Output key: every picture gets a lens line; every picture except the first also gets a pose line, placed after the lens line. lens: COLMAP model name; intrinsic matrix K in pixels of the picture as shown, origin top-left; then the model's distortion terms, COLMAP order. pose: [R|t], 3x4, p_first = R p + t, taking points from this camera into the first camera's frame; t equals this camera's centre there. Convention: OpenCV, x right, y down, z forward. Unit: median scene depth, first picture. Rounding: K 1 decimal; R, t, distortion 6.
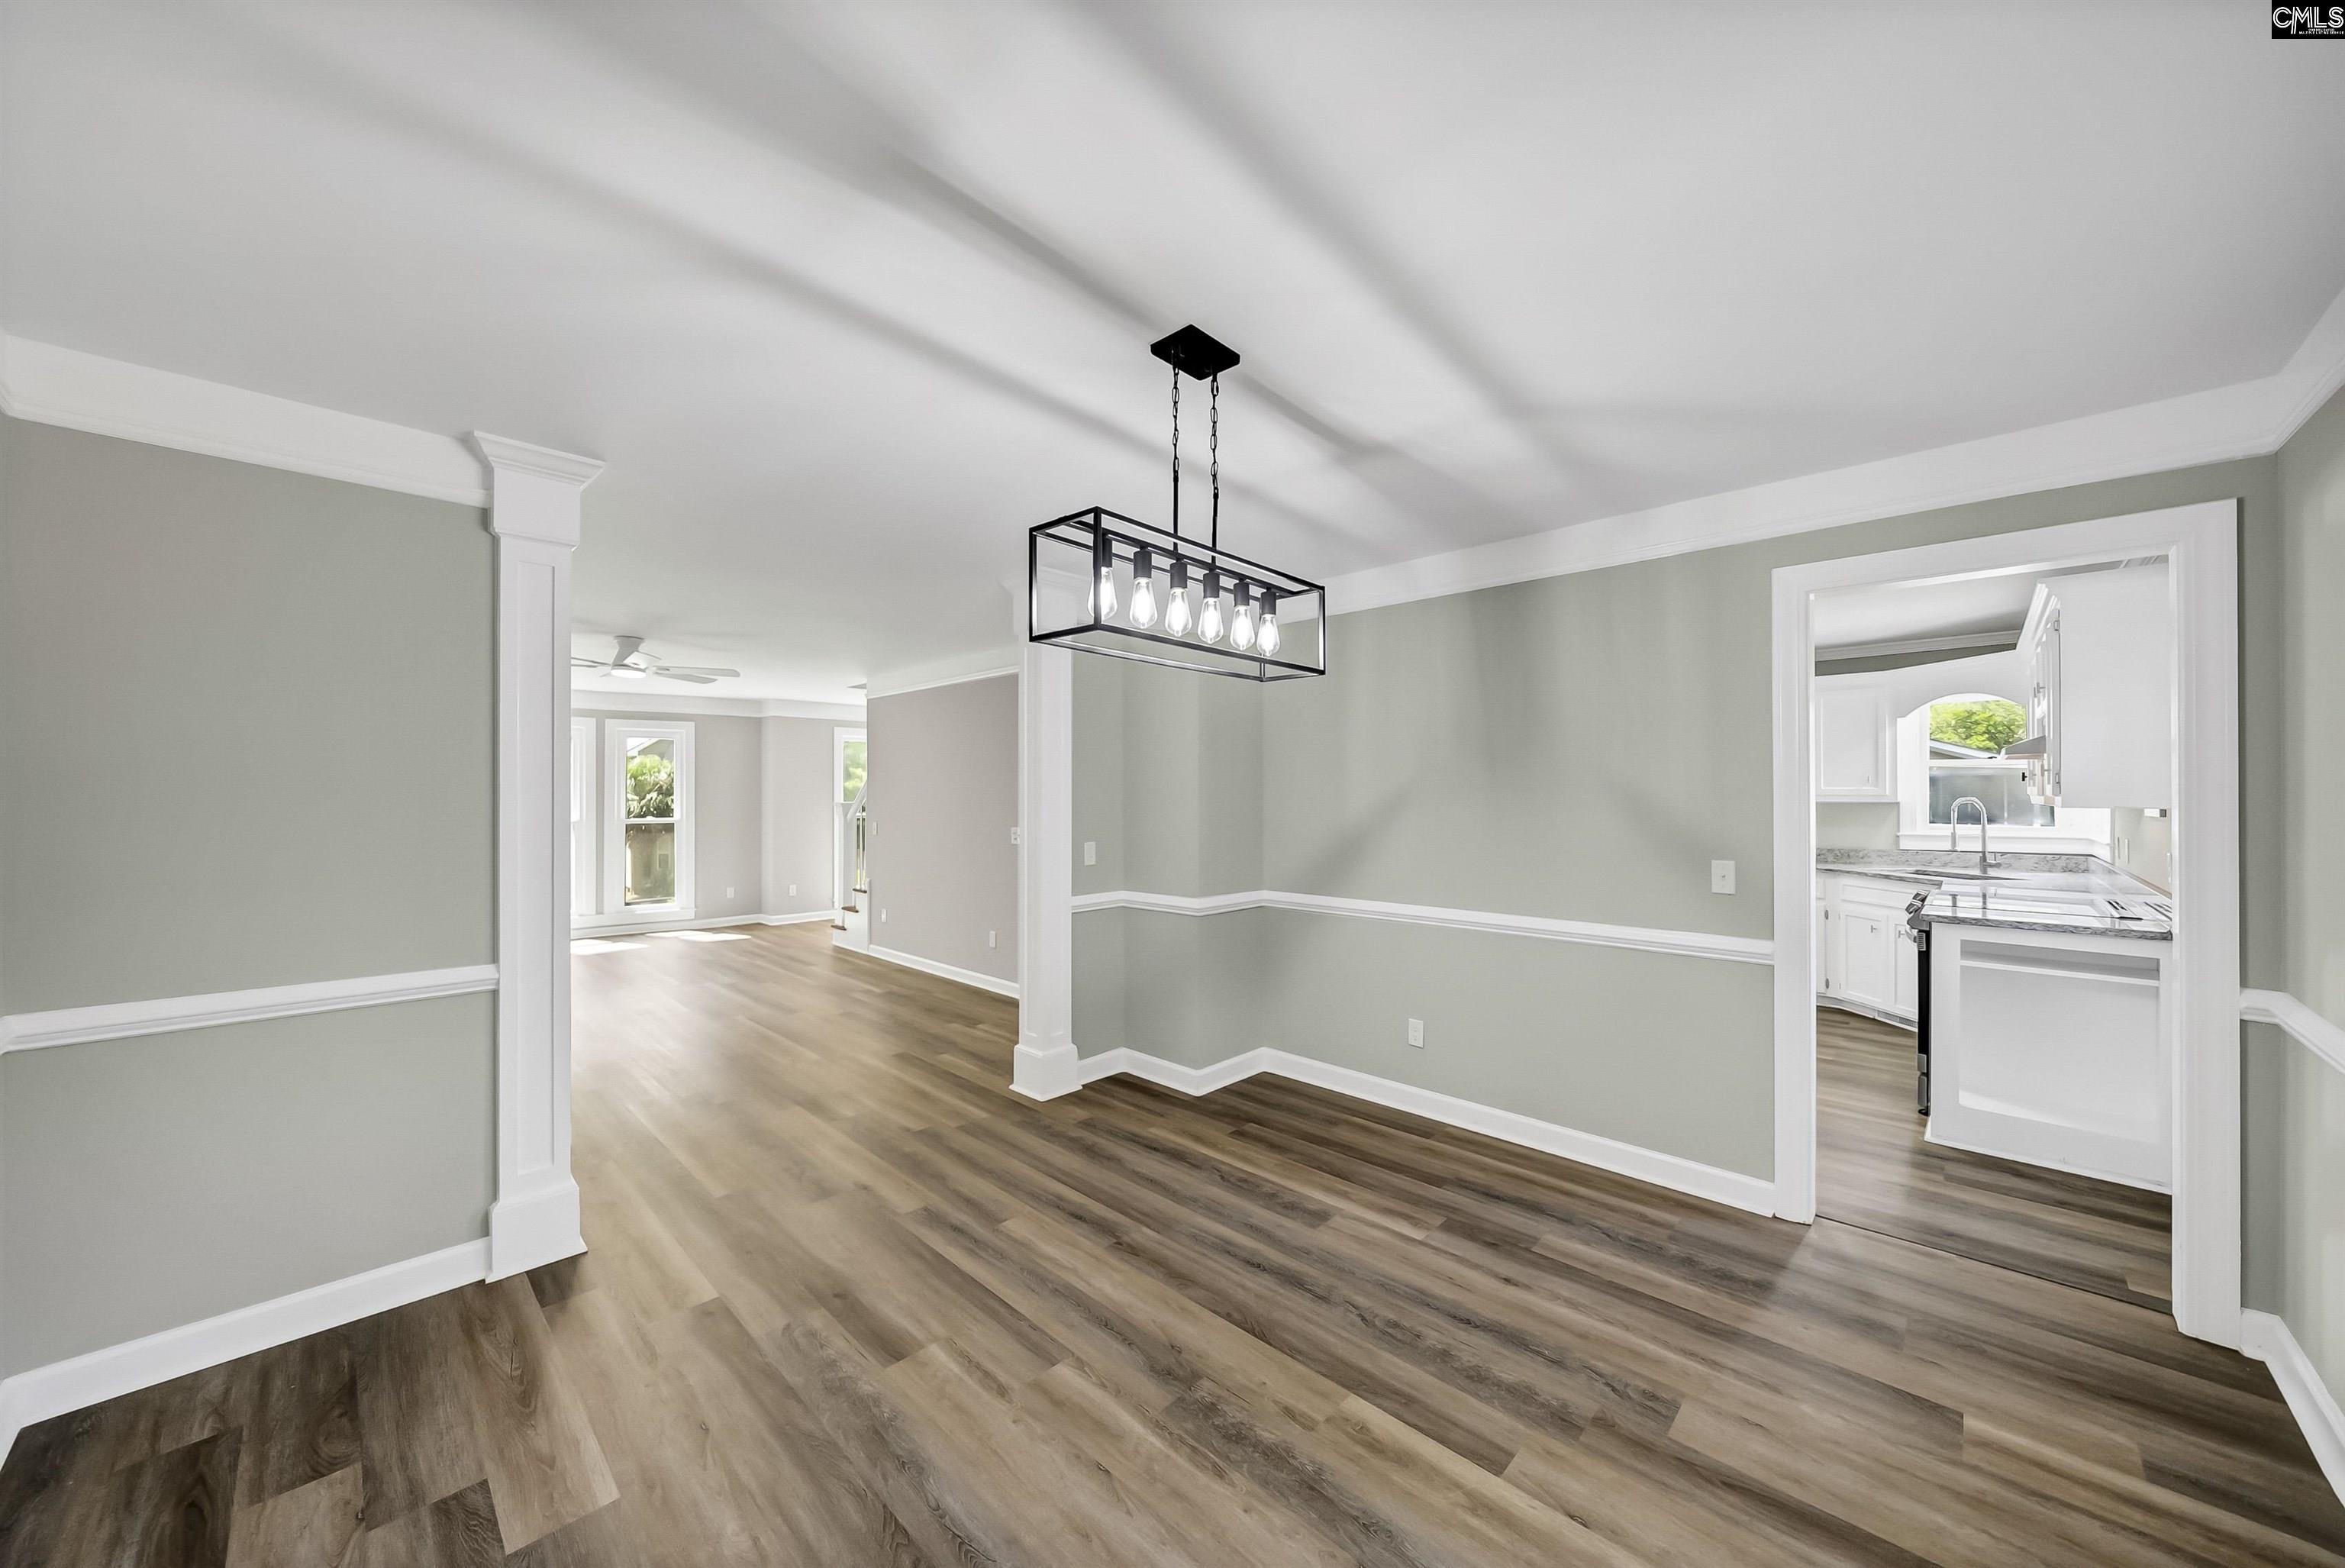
lens RADIAL K [[828.4, 0, 1157.2], [0, 828.4, 786.9], [0, 0, 1]] dist [-0.000804, 0.000020]
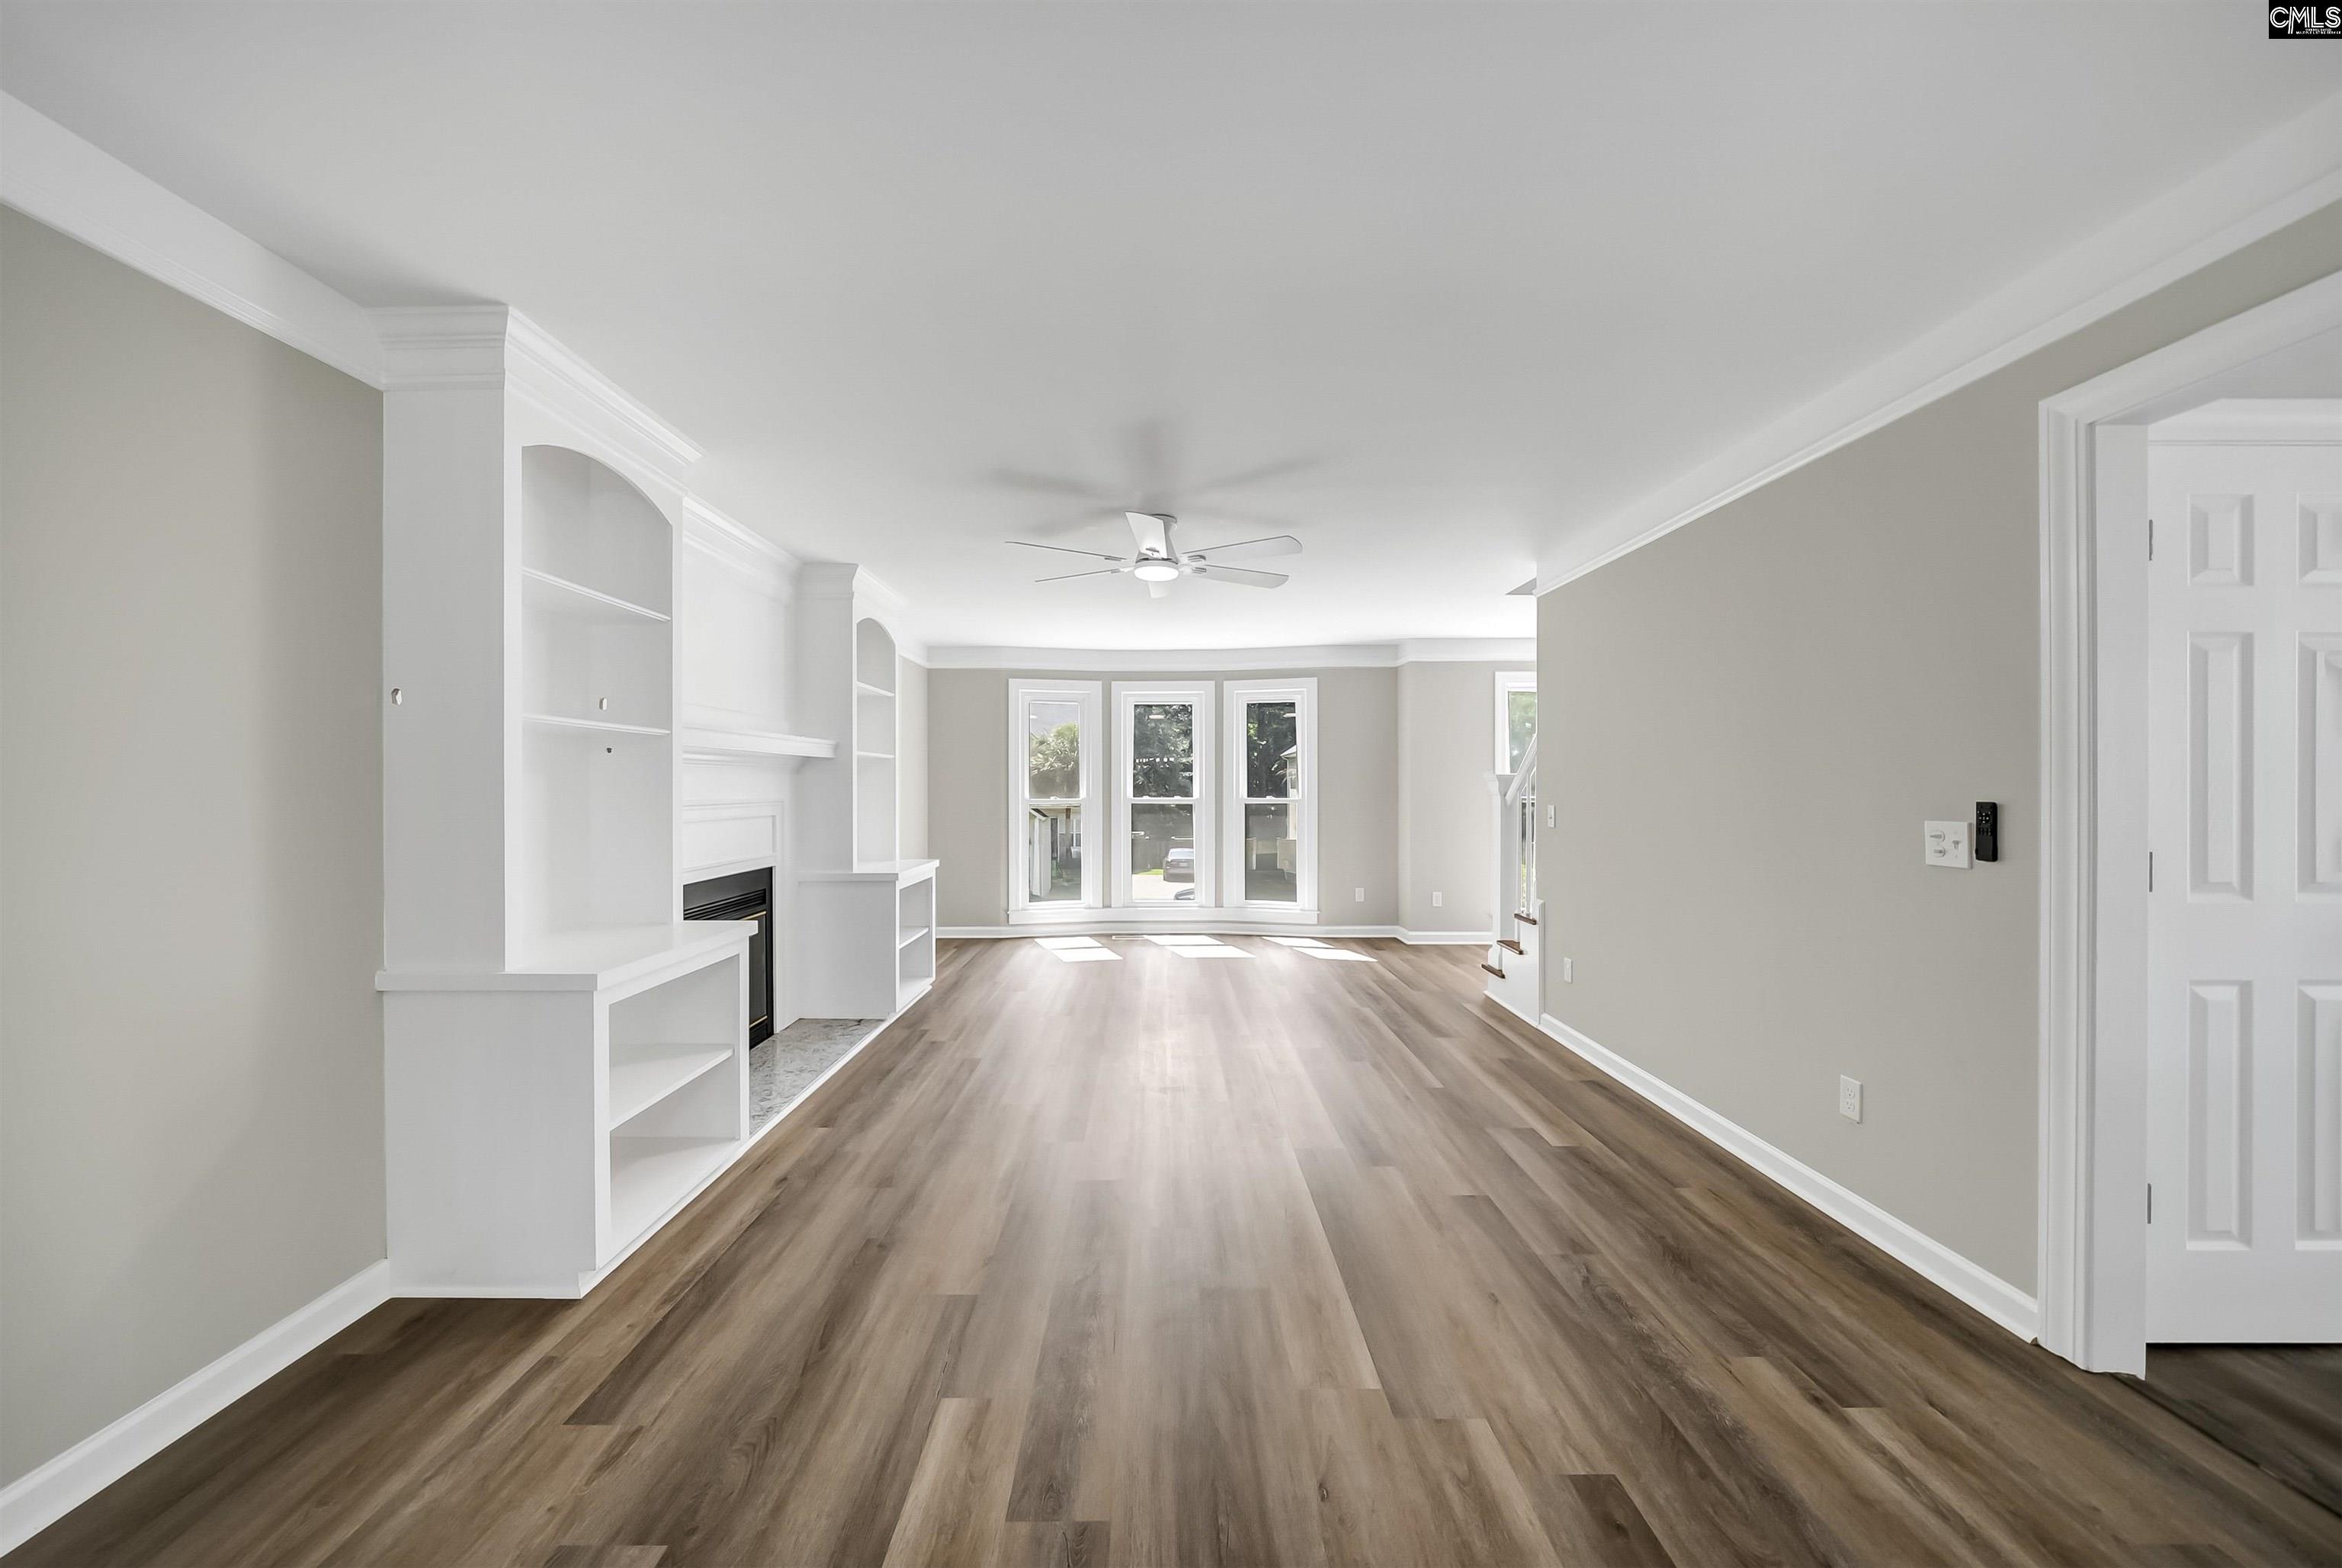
lens RADIAL K [[827.3, 0, 1146.7], [0, 827.3, 782.7], [0, 0, 1]] dist [-0.000804, 0.000020]
pose [[0.695756, -0.004907, -0.718262, -0.112117], [0.011252, 0.999928, 0.004069, 0.019851], [0.718190, -0.010913, 0.695761, 0.365518]]
